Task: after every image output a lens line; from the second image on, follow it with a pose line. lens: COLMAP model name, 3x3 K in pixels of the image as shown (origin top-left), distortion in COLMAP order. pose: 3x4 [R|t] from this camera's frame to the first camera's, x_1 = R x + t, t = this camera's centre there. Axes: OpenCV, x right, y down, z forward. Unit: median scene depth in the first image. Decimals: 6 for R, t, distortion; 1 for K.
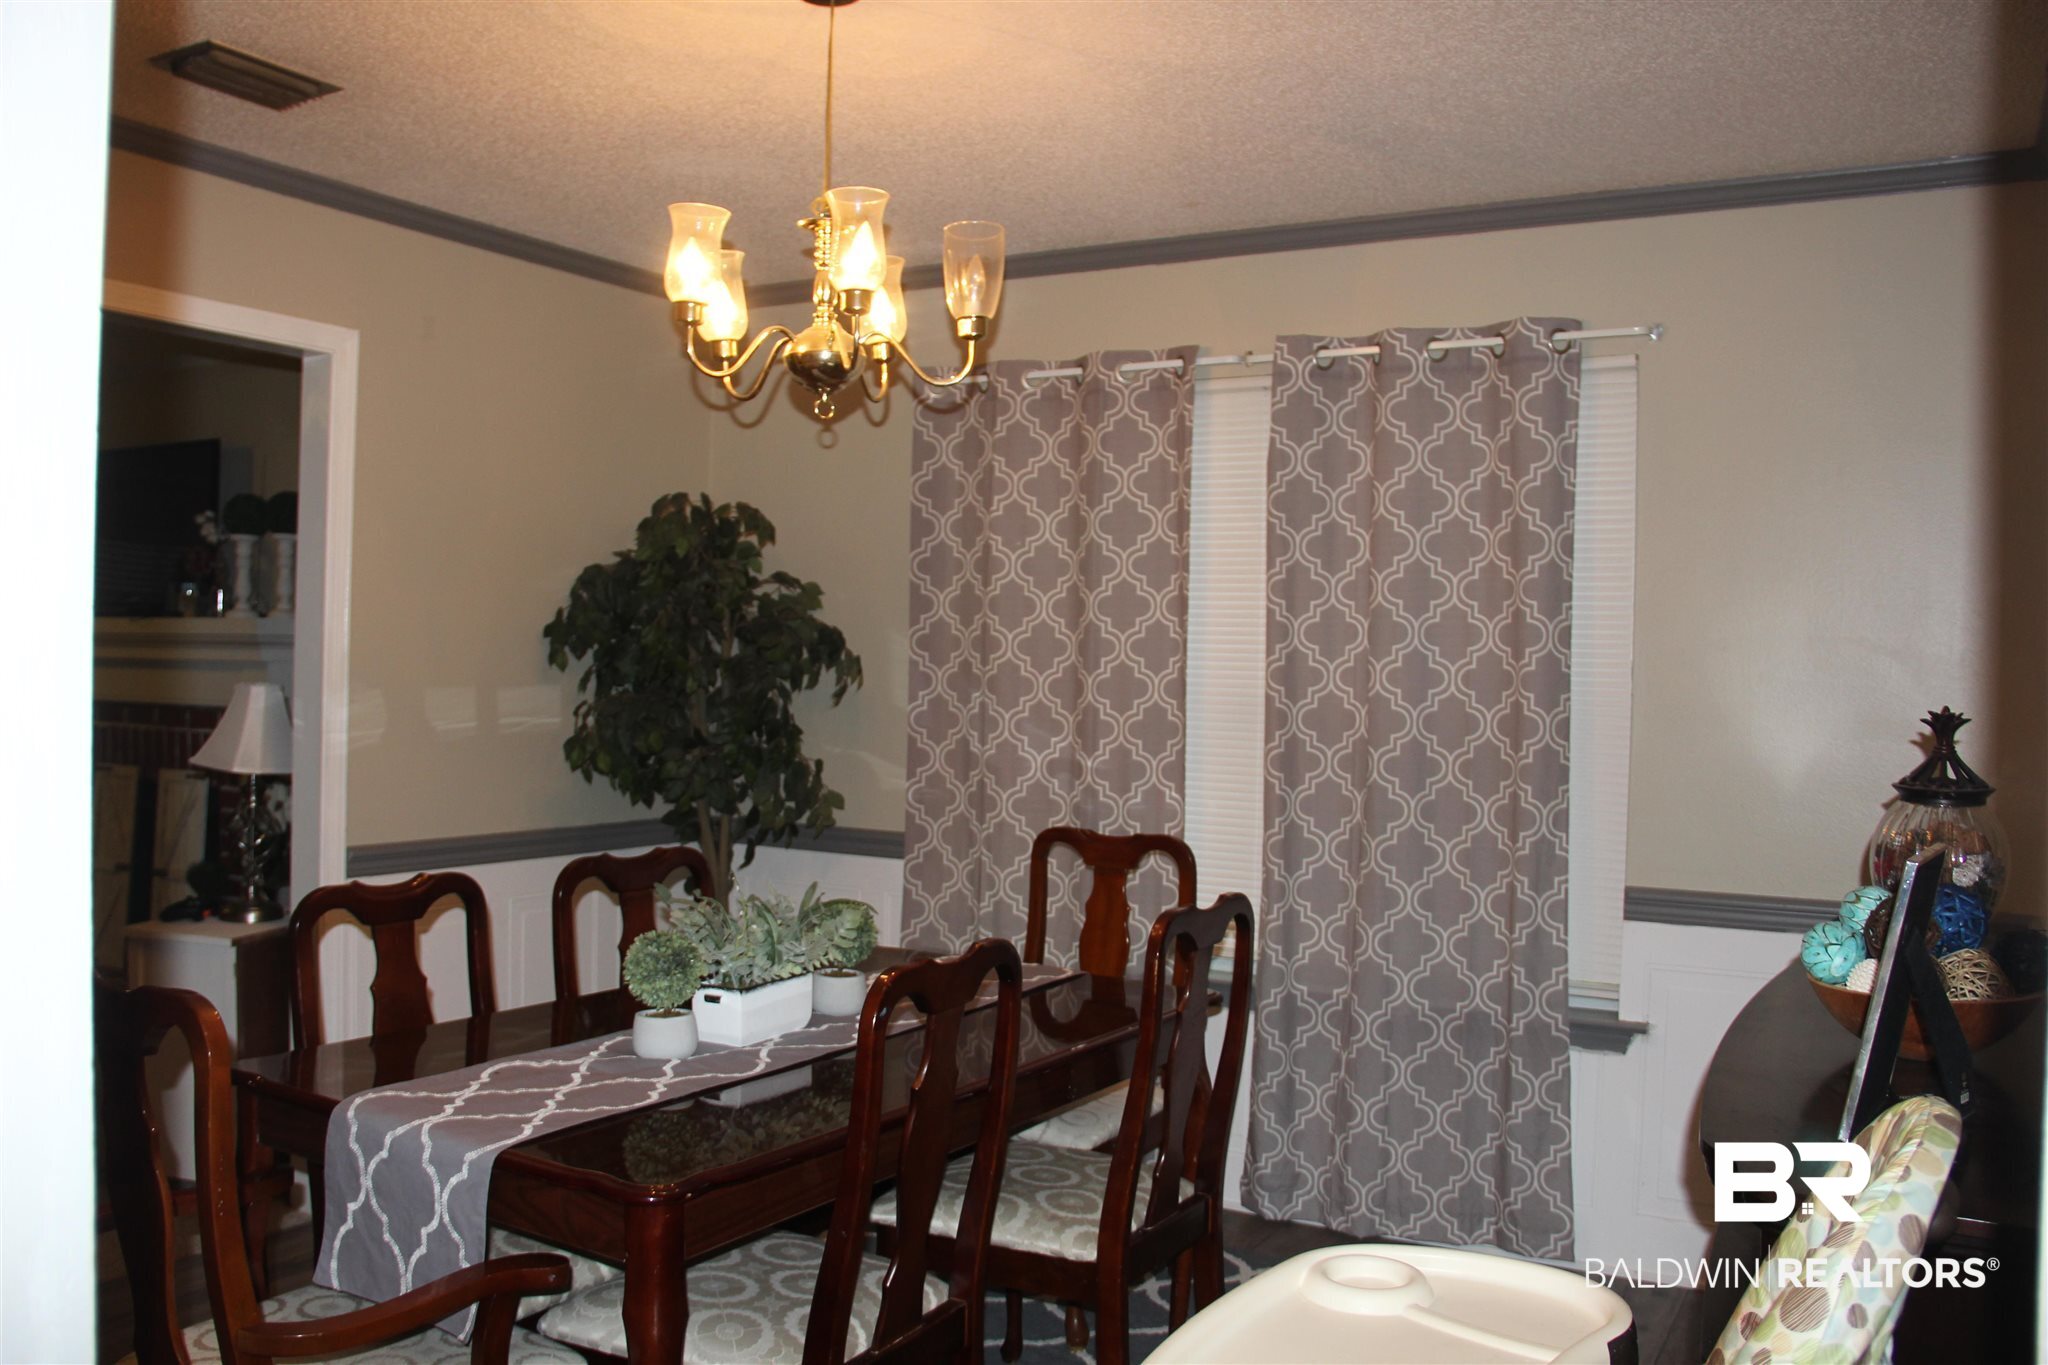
lens RADIAL K [[1759.4, 0, 1025.1], [0, 1759.4, 664.2], [0, 0, 1]] dist [-0.142496, 0.139216]
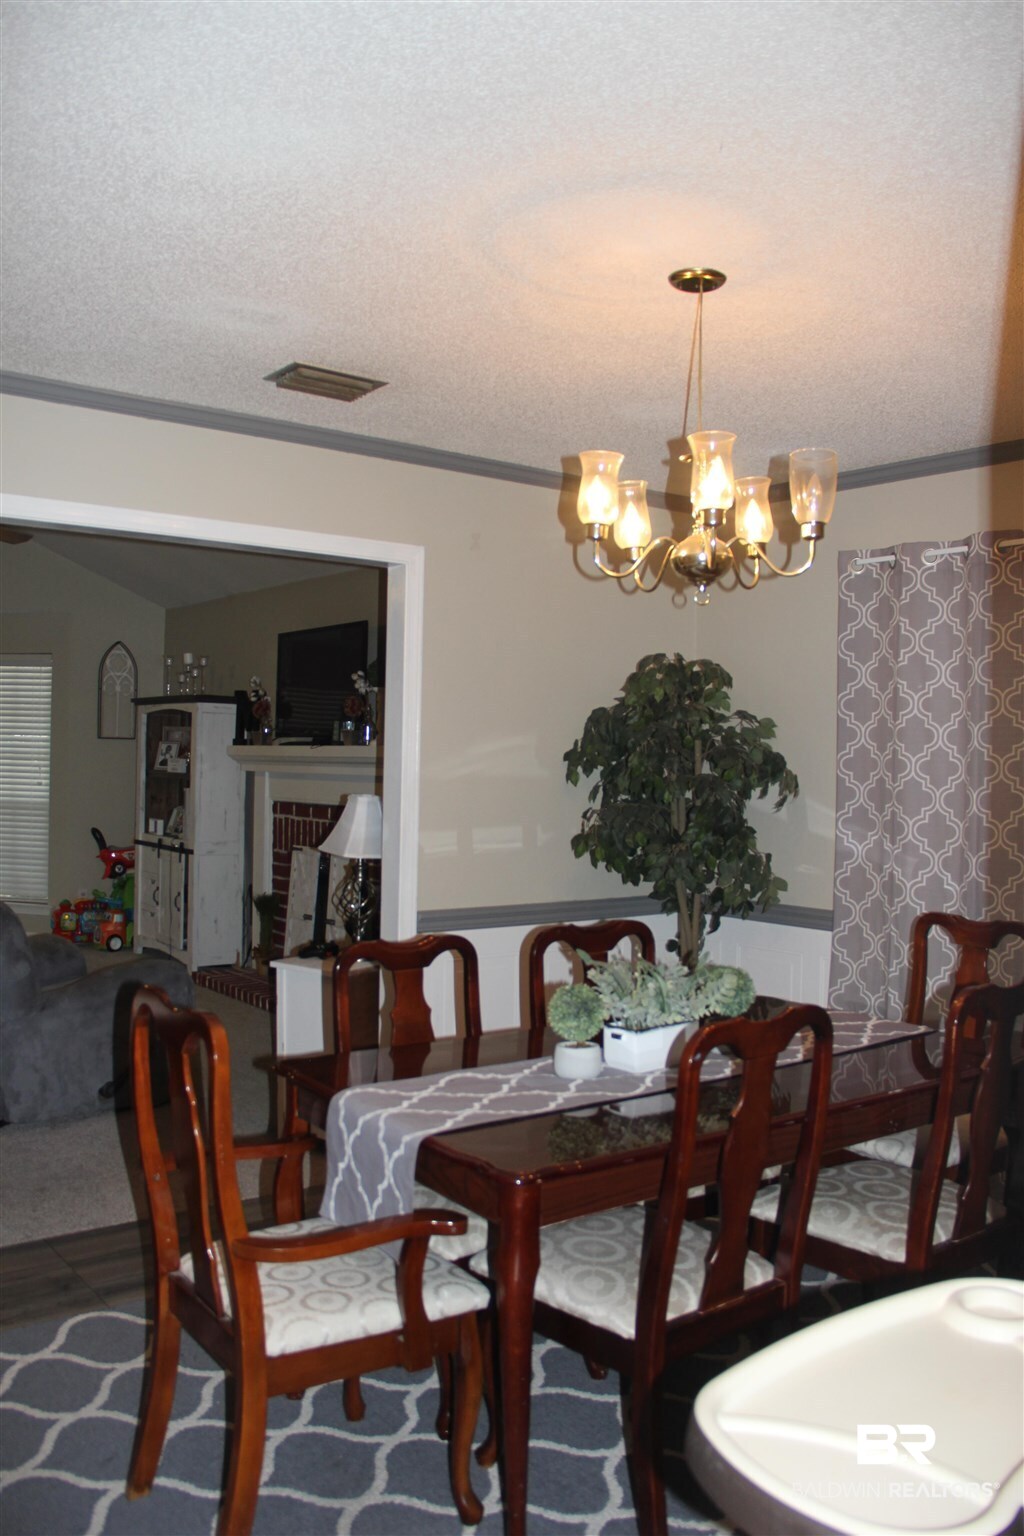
lens RADIAL K [[1337.0, 0, 512.0], [0, 1337.0, 768.0], [0, 0, 1]] dist [-0.139538, 0.145768]
pose [[0.930600, -0.000581, -0.366037, 0.102193], [0.000309, 1.000000, -0.000802, -0.013138], [0.366038, 0.000633, 0.930600, 0.007250]]
